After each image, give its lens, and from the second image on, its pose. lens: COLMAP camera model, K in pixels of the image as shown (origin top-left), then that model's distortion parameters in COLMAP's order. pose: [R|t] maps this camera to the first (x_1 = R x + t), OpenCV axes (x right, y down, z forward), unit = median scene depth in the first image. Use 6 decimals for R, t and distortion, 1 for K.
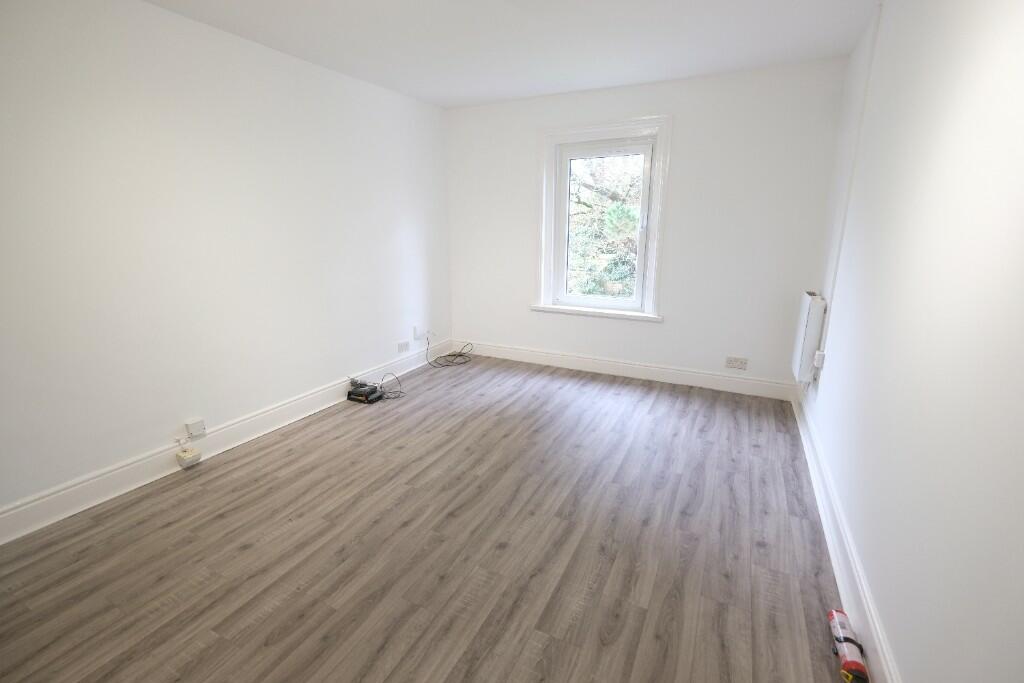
lens RADIAL K [[444.3, 0, 508.5], [0, 444.3, 335.8], [0, 0, 1]] dist [-0.001223, 0.000207]
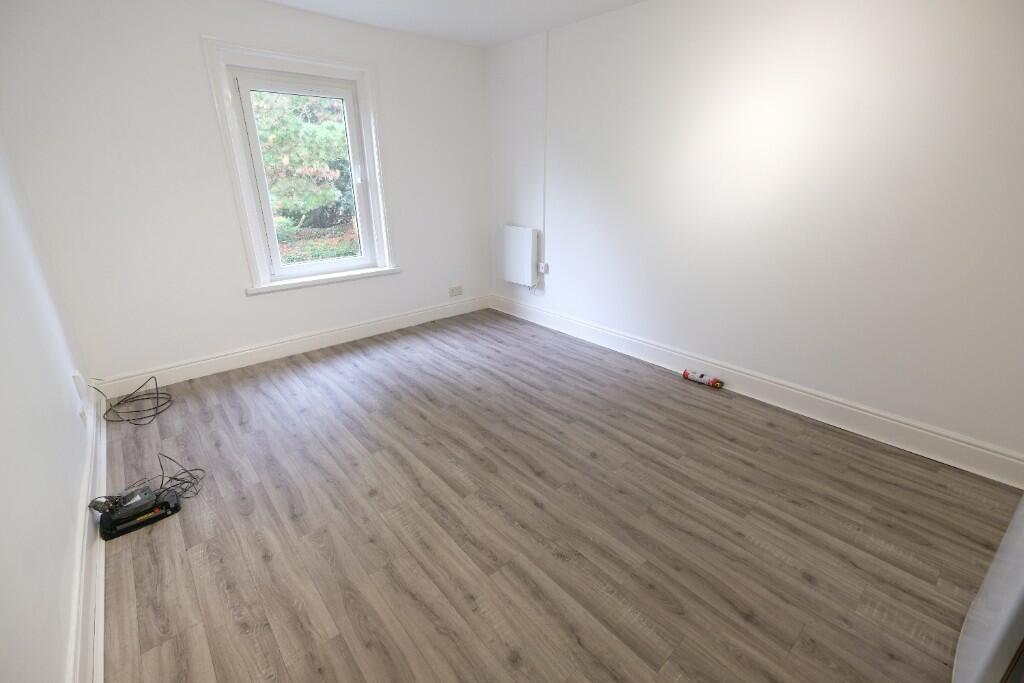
lens RADIAL K [[444.3, 0, 508.5], [0, 444.3, 335.8], [0, 0, 1]] dist [-0.001223, 0.000207]
pose [[0.374597, -0.322269, 0.869379, -0.669295], [0.221995, 0.941553, 0.253370, -0.125510], [-0.900220, 0.098086, 0.424245, 0.417829]]
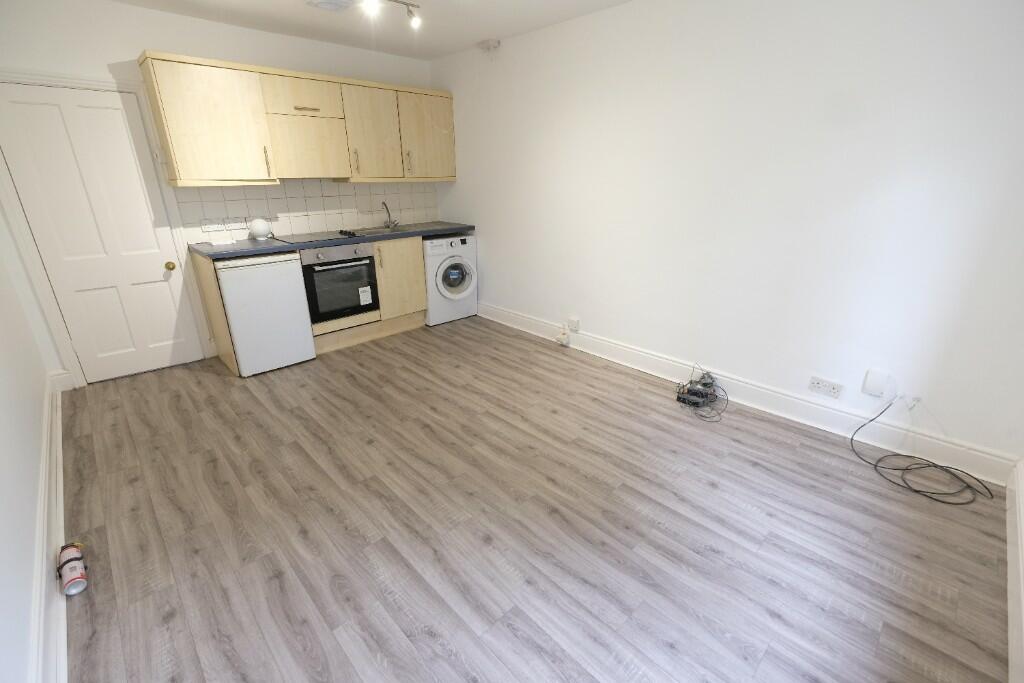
lens RADIAL K [[419.9, 0, 518.0], [0, 419.9, 383.1], [0, 0, 1]] dist [-0.000231, 0.000559]
pose [[-0.306208, 0.430002, -0.849314, 0.524557], [-0.215665, 0.837639, 0.501846, -0.245680], [0.927214, 0.336836, -0.163756, 0.978598]]
